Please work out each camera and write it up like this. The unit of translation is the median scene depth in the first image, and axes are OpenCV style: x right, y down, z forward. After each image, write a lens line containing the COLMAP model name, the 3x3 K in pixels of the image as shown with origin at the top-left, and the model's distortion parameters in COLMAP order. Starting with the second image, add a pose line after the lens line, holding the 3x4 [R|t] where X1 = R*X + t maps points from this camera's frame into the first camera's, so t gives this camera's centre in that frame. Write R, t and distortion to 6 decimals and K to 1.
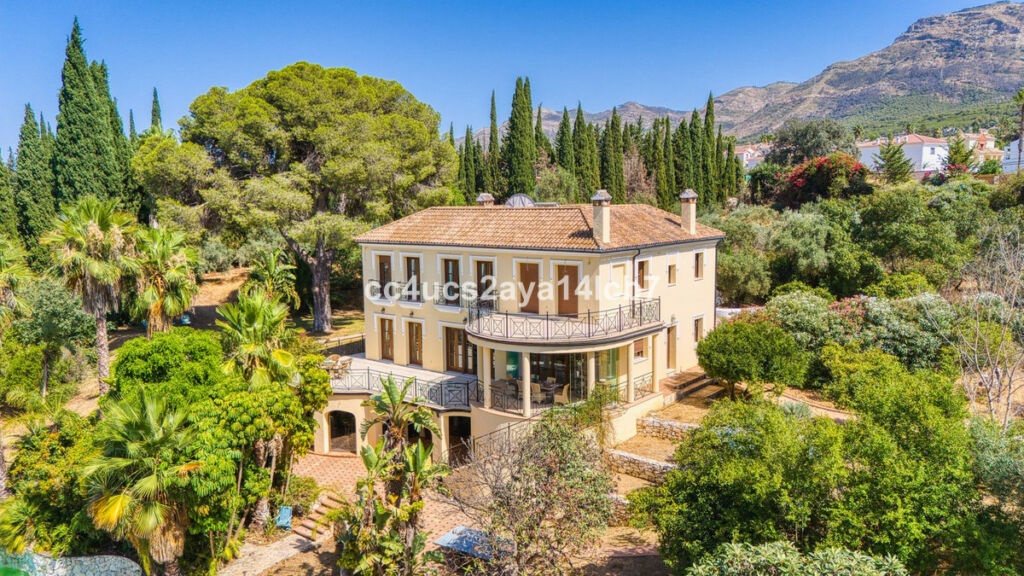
lens RADIAL K [[753.1, 0, 513.4], [0, 753.1, 285.1], [0, 0, 1]] dist [0.094557, -0.083391]
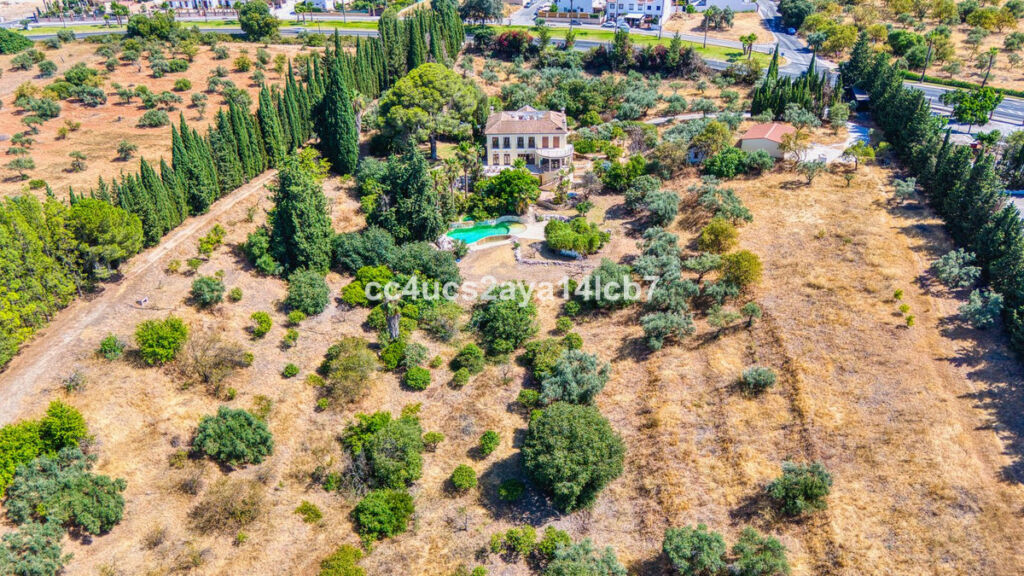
lens RADIAL K [[753.1, 0, 513.4], [0, 753.1, 285.1], [0, 0, 1]] dist [0.094557, -0.083391]
pose [[0.797914, -0.295530, 0.525353, -0.917139], [0.080256, 0.915889, 0.393327, -0.335260], [-0.597404, -0.271679, 0.754519, -0.822716]]
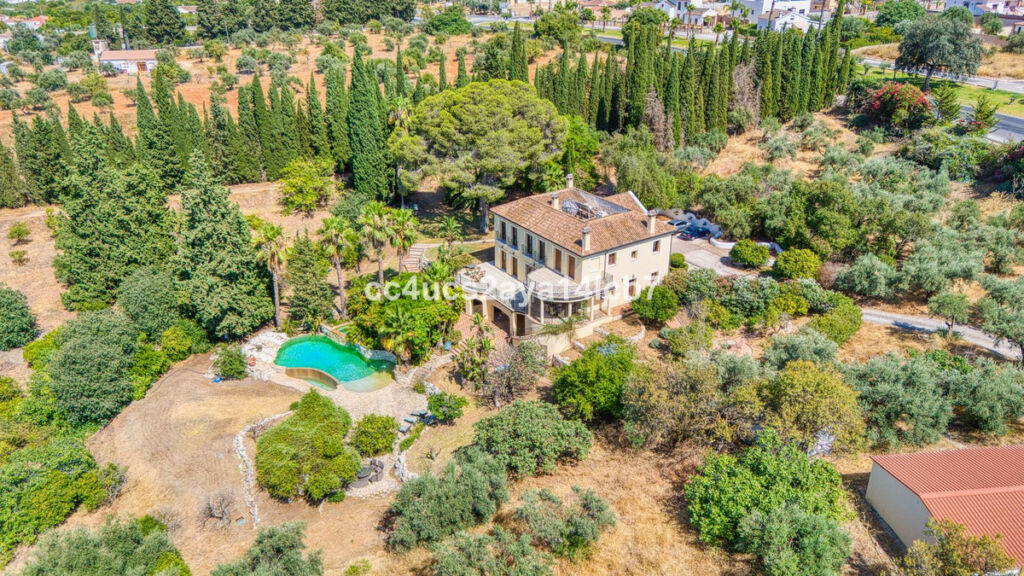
lens RADIAL K [[753.1, 0, 513.4], [0, 753.1, 285.1], [0, 0, 1]] dist [0.094557, -0.083391]
pose [[0.956555, 0.126742, -0.262561, 0.165566], [-0.039260, 0.948360, 0.314756, -0.210194], [0.288896, -0.290774, 0.912135, -0.355930]]
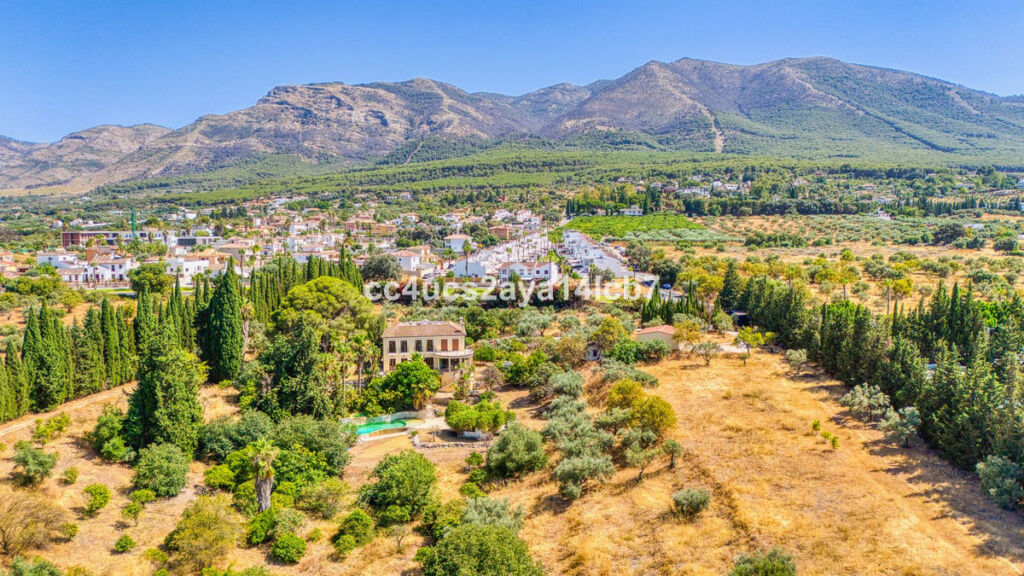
lens RADIAL K [[753.1, 0, 513.4], [0, 753.1, 285.1], [0, 0, 1]] dist [0.094557, -0.083391]
pose [[0.711253, -0.049733, 0.701175, -0.920104], [0.086706, 0.996084, -0.017303, -0.078620], [-0.697568, 0.073103, 0.712779, -0.798126]]
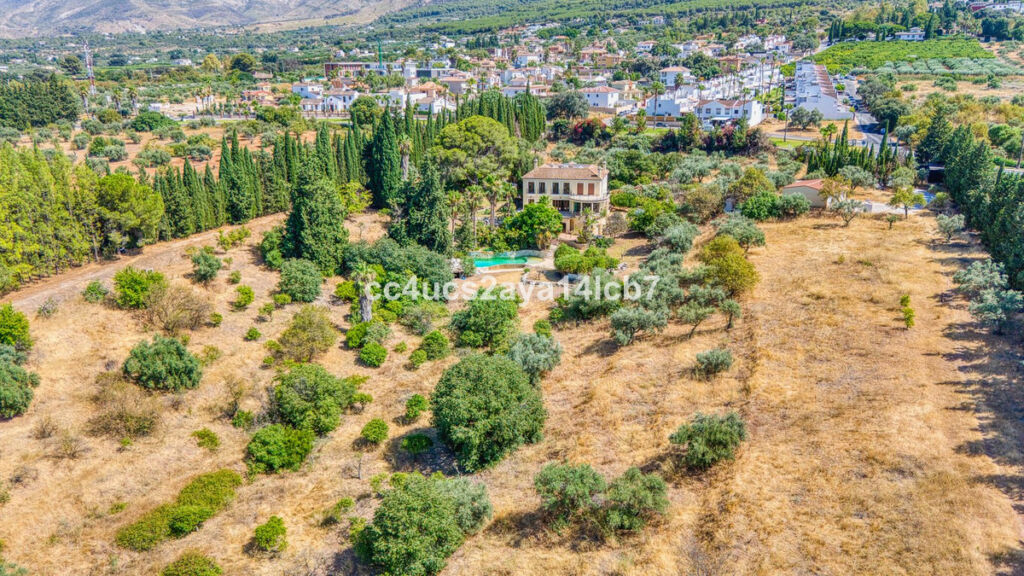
lens RADIAL K [[753.1, 0, 513.4], [0, 753.1, 285.1], [0, 0, 1]] dist [0.094557, -0.083391]
pose [[0.904246, -0.120151, 0.409760, -0.749352], [0.050591, 0.982984, 0.176590, -0.082306], [-0.424005, -0.138950, 0.894937, -0.960470]]
